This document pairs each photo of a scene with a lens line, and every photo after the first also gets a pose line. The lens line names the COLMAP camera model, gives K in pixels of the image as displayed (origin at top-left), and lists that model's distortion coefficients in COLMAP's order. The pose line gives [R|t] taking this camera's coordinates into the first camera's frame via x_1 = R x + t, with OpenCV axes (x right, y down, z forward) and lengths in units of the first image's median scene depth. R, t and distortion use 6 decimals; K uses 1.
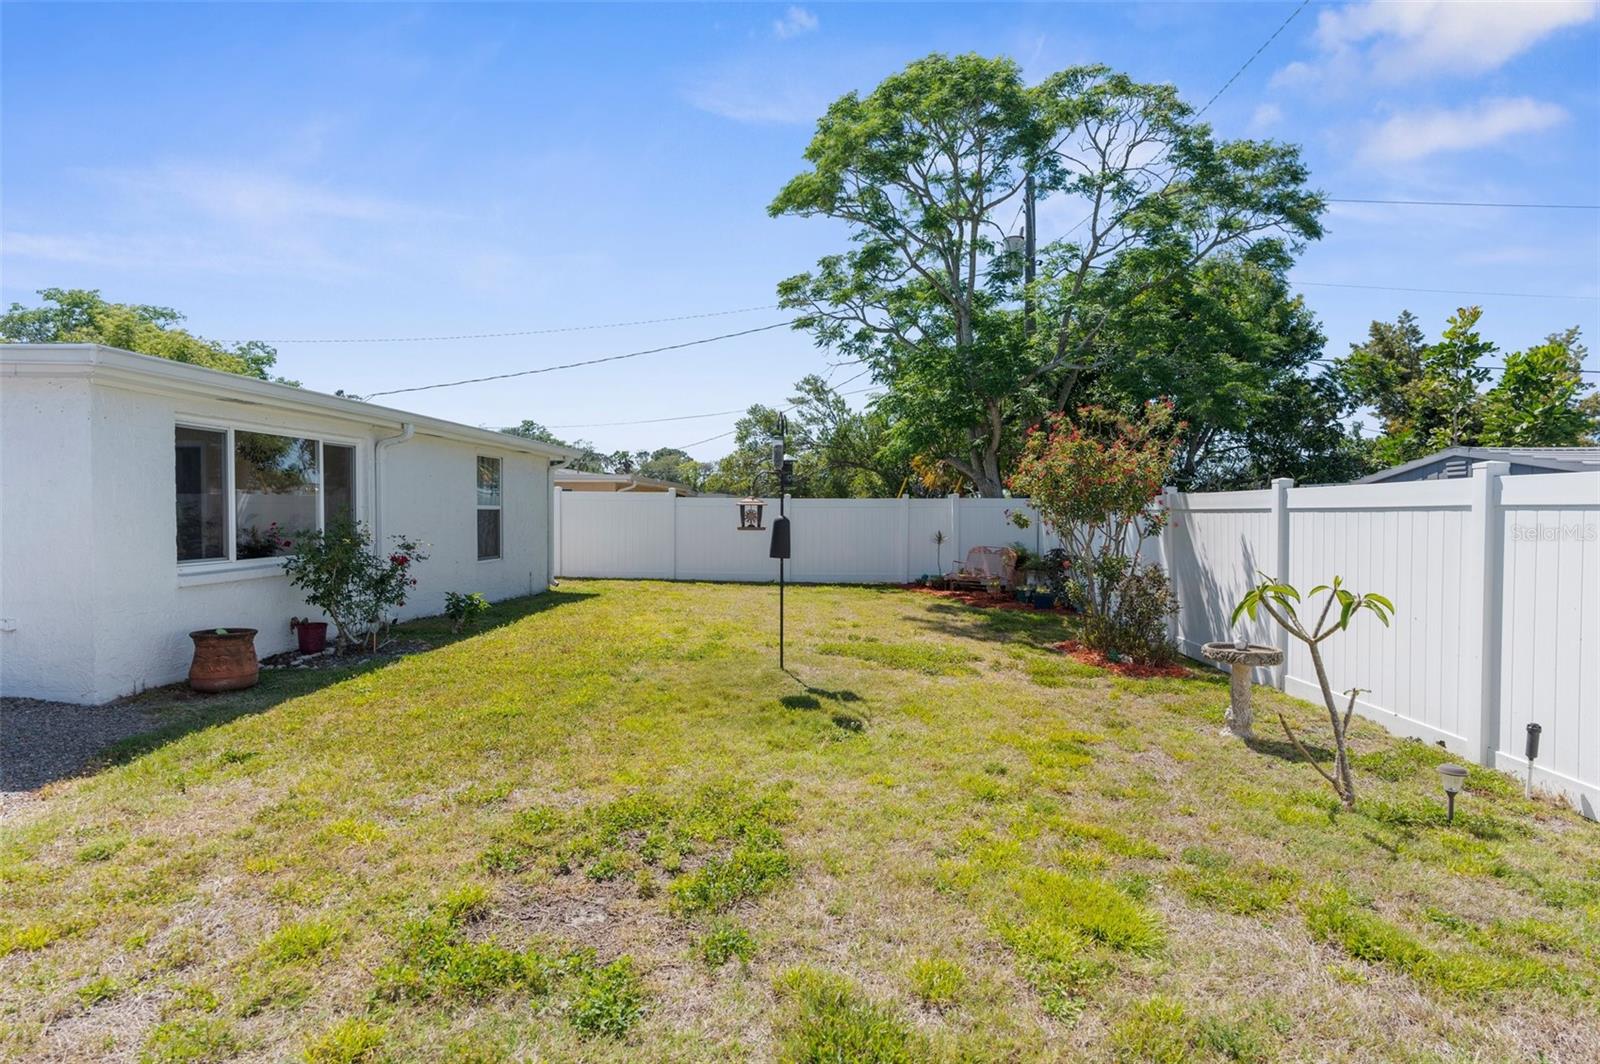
lens RADIAL K [[859.1, 0, 804.7], [0, 859.1, 532.5], [0, 0, 1]] dist [-0.003484, 0.002462]
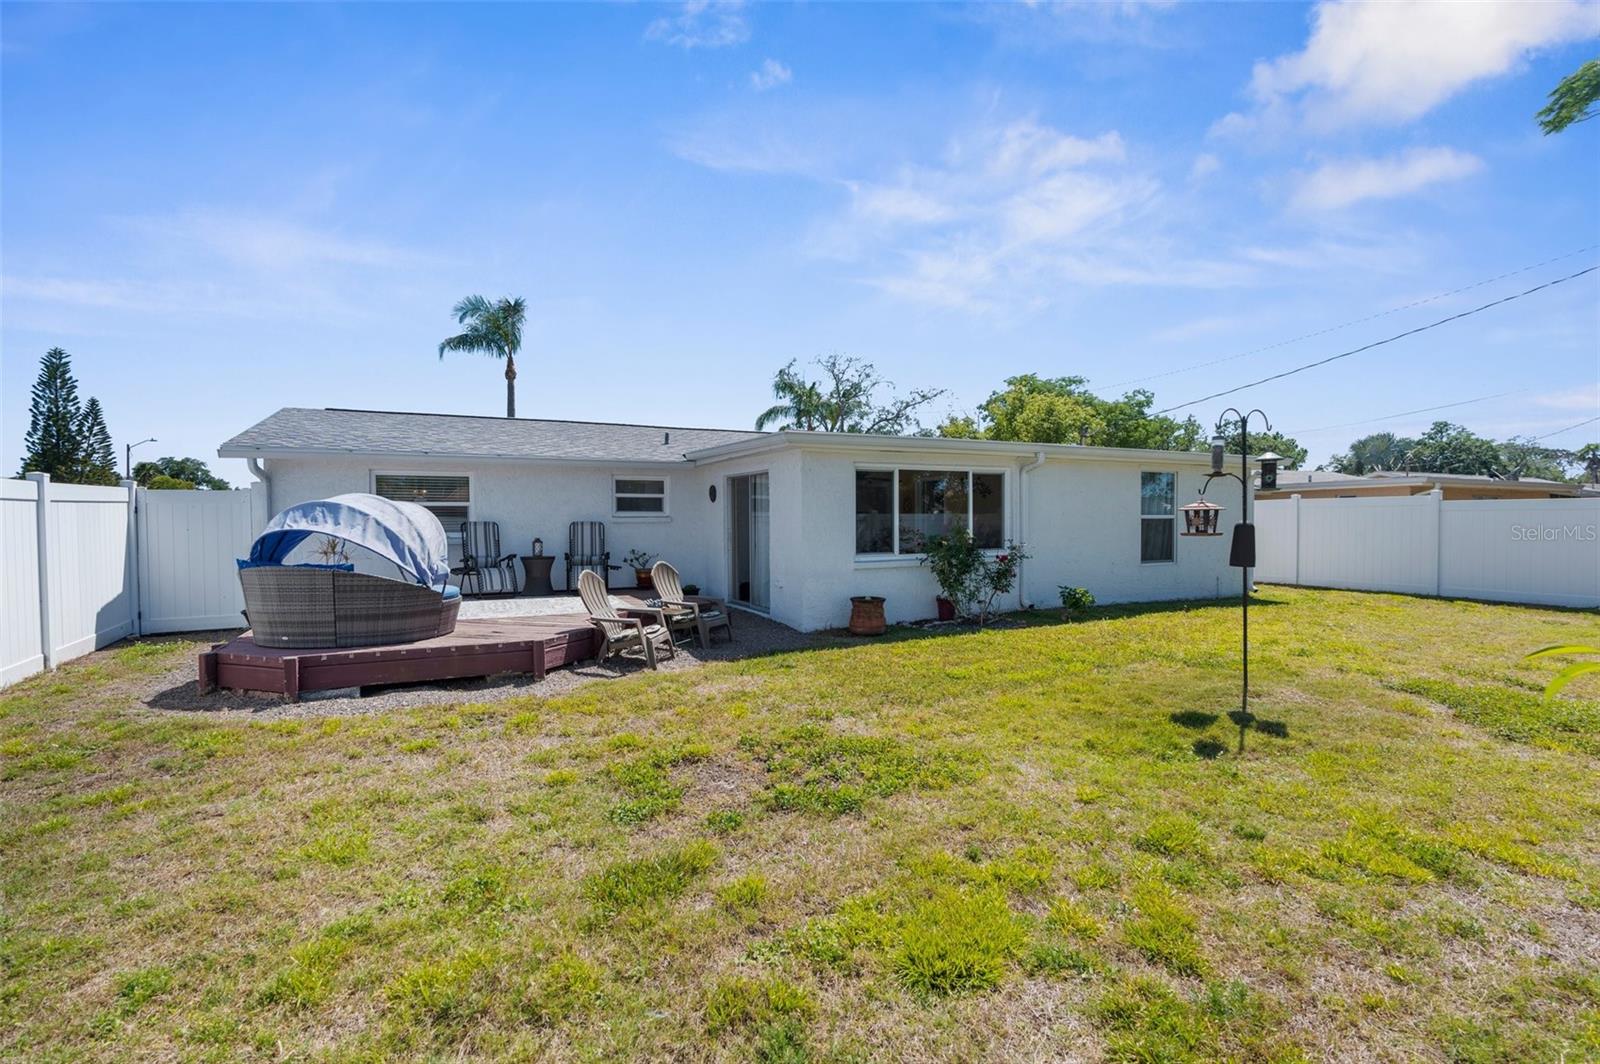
lens RADIAL K [[737.1, 0, 800.0], [0, 737.1, 532.0], [0, 0, 1]] dist [-0.001494, 0.000429]
pose [[0.496763, 0.000364, -0.867886, 0.416755], [-0.011191, 0.999919, -0.005987, 0.002507], [0.867814, 0.012687, 0.496727, 0.199425]]
